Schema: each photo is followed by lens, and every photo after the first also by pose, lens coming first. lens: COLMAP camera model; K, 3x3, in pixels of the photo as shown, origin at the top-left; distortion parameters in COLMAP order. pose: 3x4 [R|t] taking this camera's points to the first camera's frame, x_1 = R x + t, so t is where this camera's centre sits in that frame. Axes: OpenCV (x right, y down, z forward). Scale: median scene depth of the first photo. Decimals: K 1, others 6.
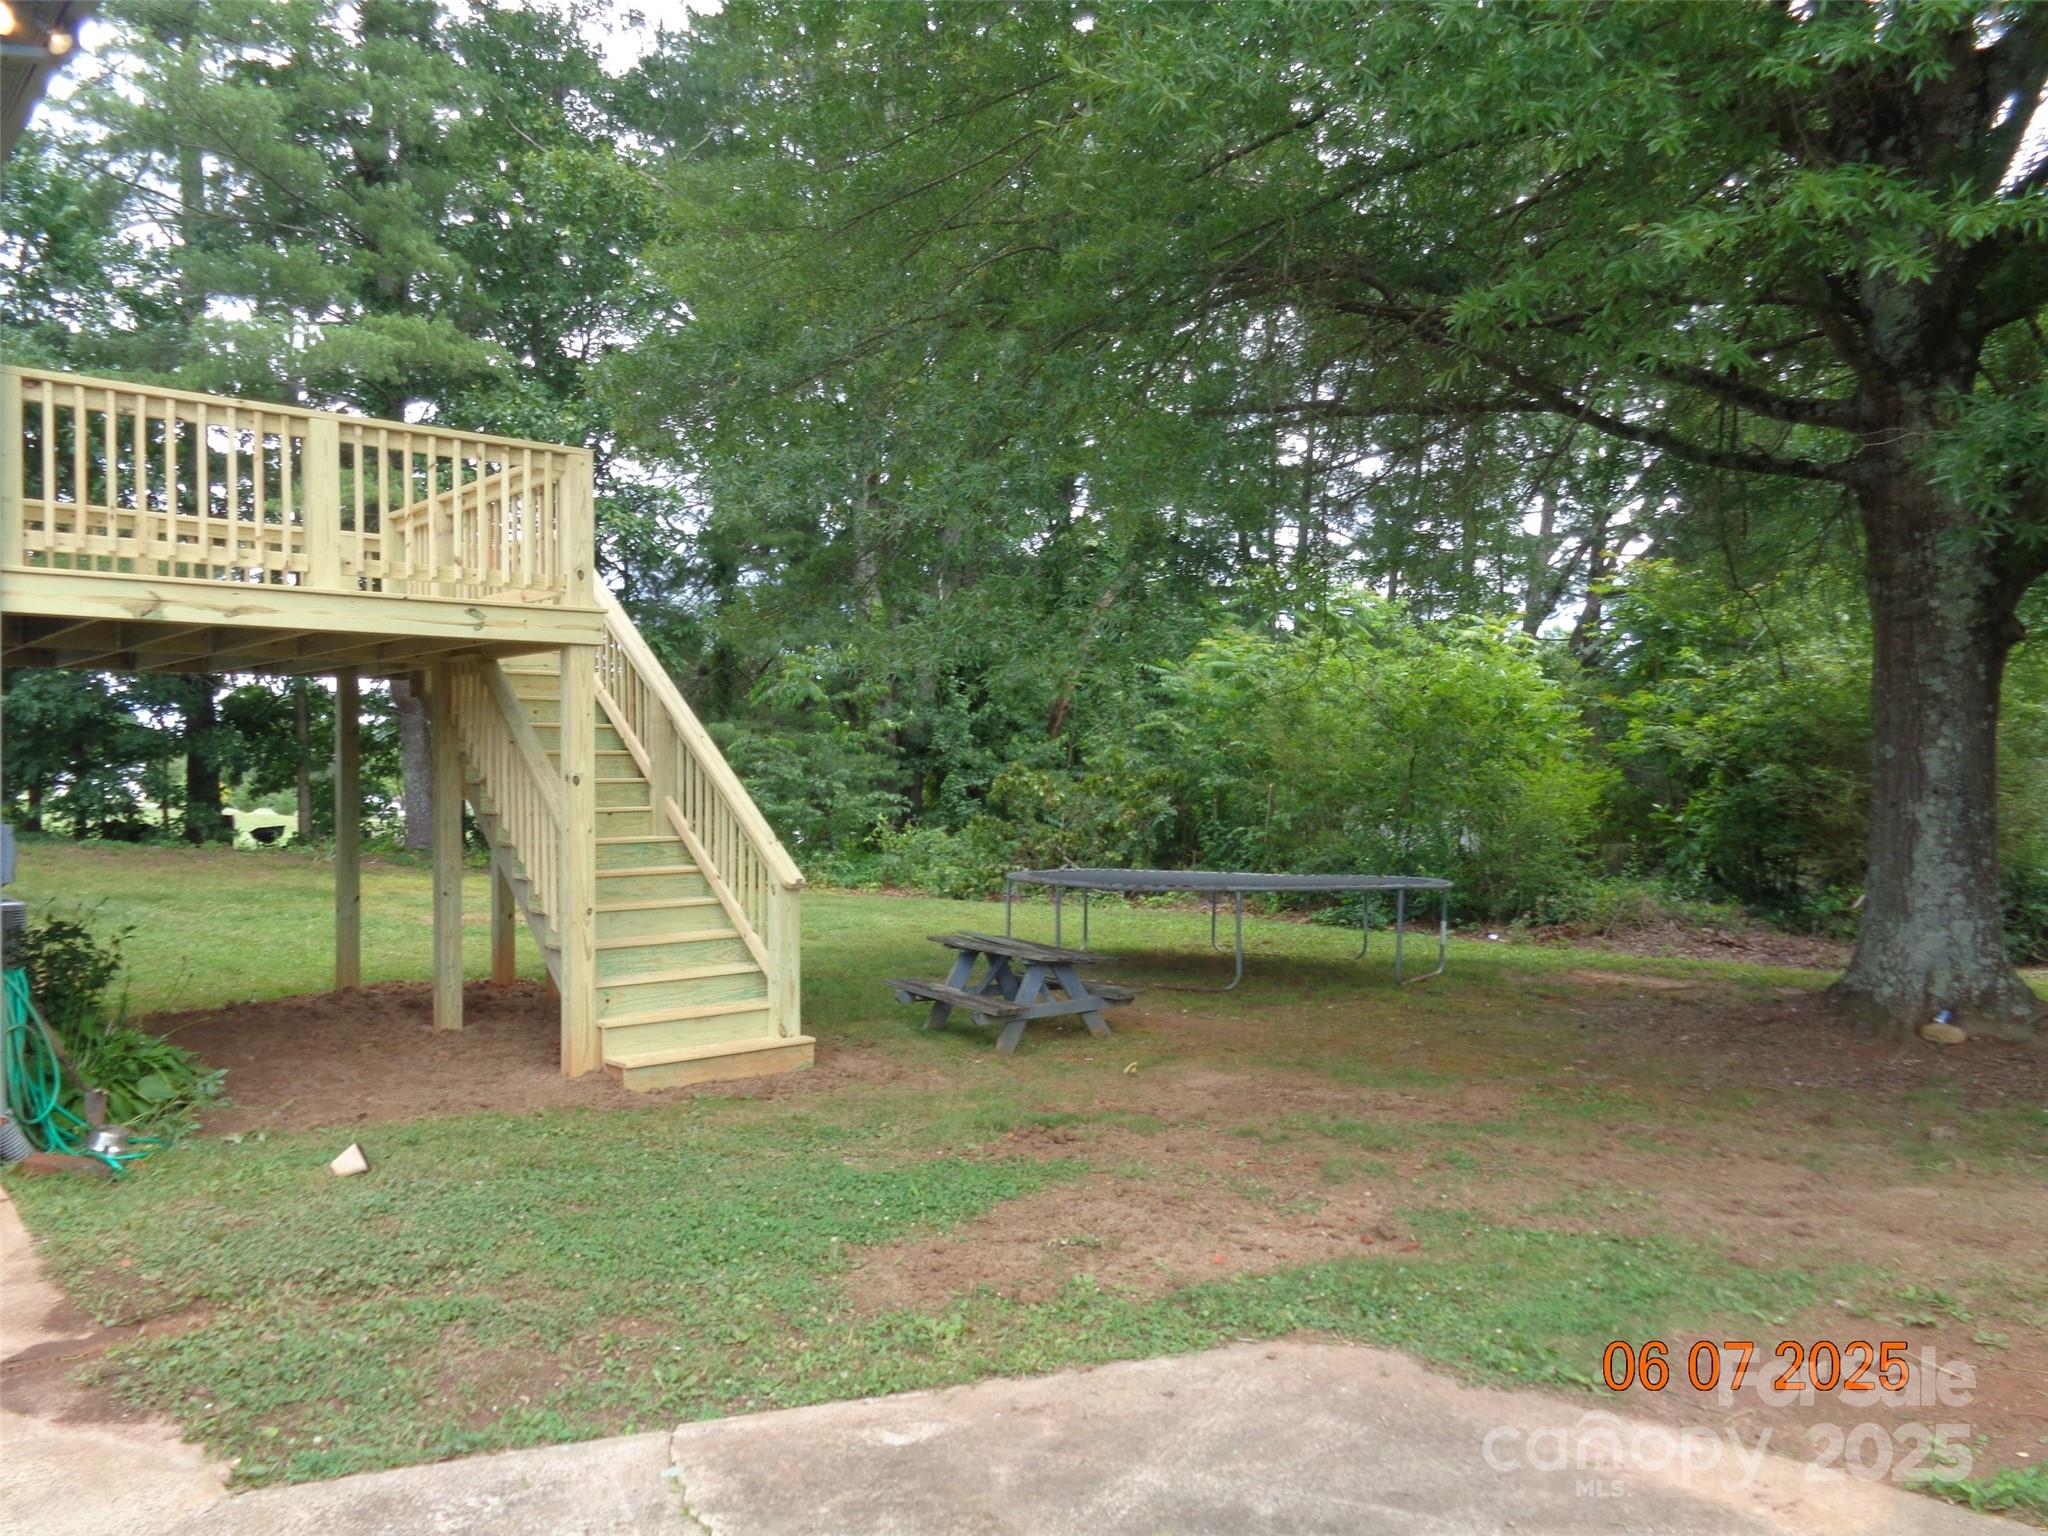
lens RADIAL K [[1554.4, 0, 1024.0], [0, 1554.4, 768.0], [0, 0, 1]] dist [0.005353, -0.000636]
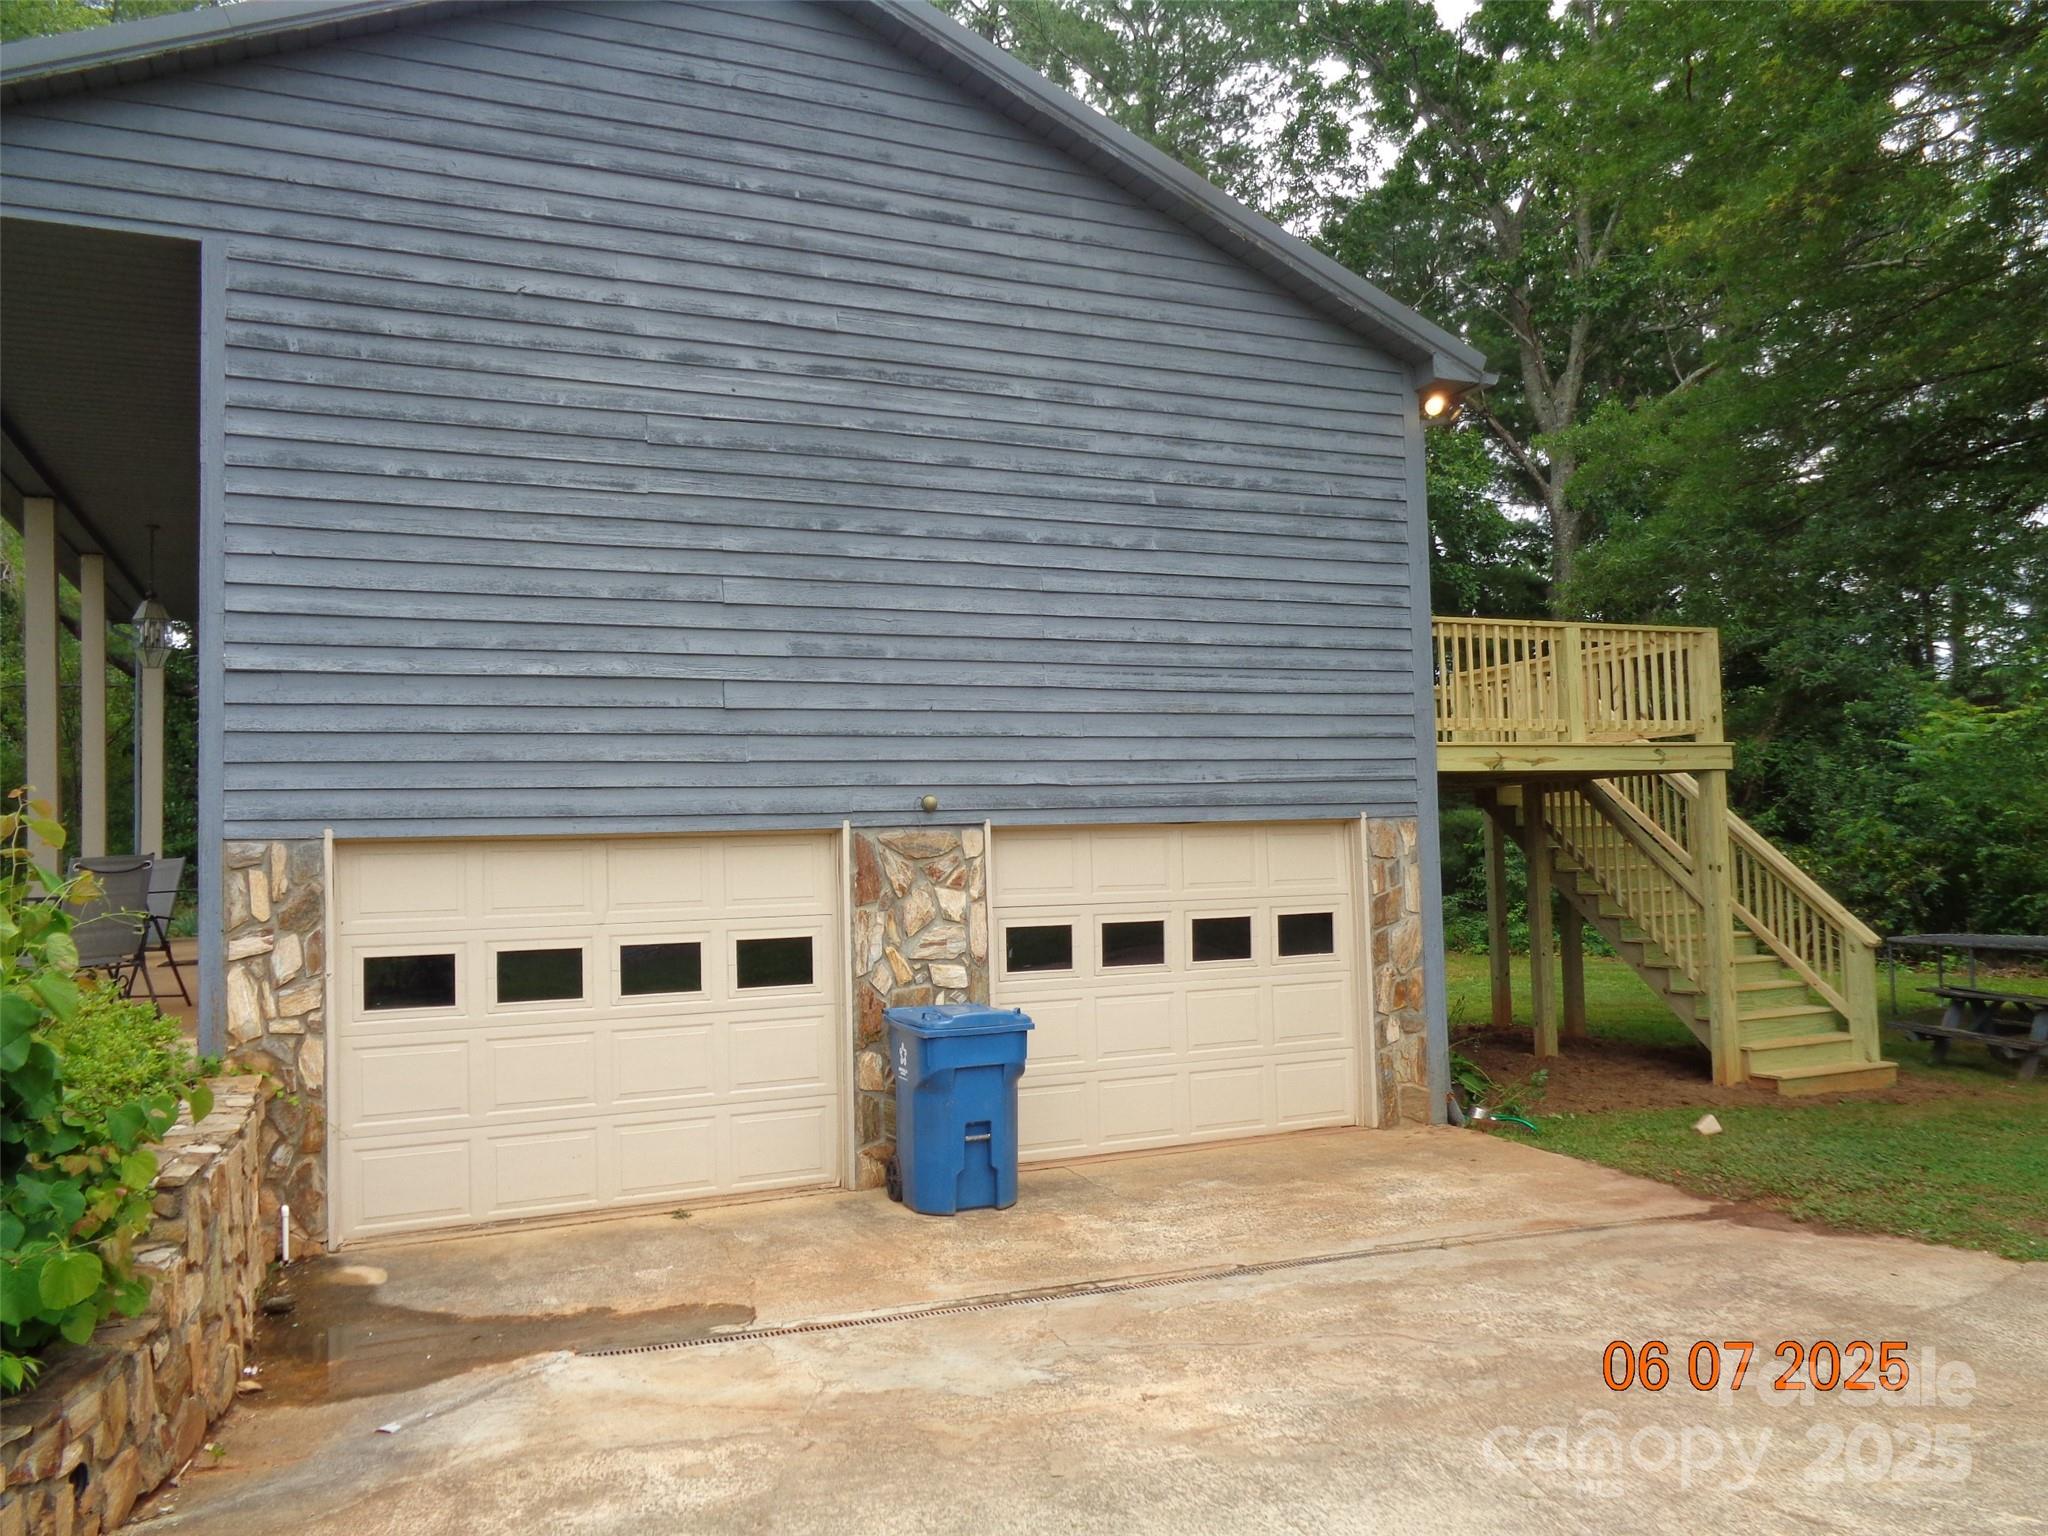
lens RADIAL K [[1517.5, 0, 1024.0], [0, 1517.5, 768.0], [0, 0, 1]] dist [0.012803, -0.006830]
pose [[0.955184, -0.051994, -0.291411, -0.665348], [0.032398, 0.996902, -0.071676, -0.006252], [0.294235, 0.059022, 0.953909, -0.658033]]
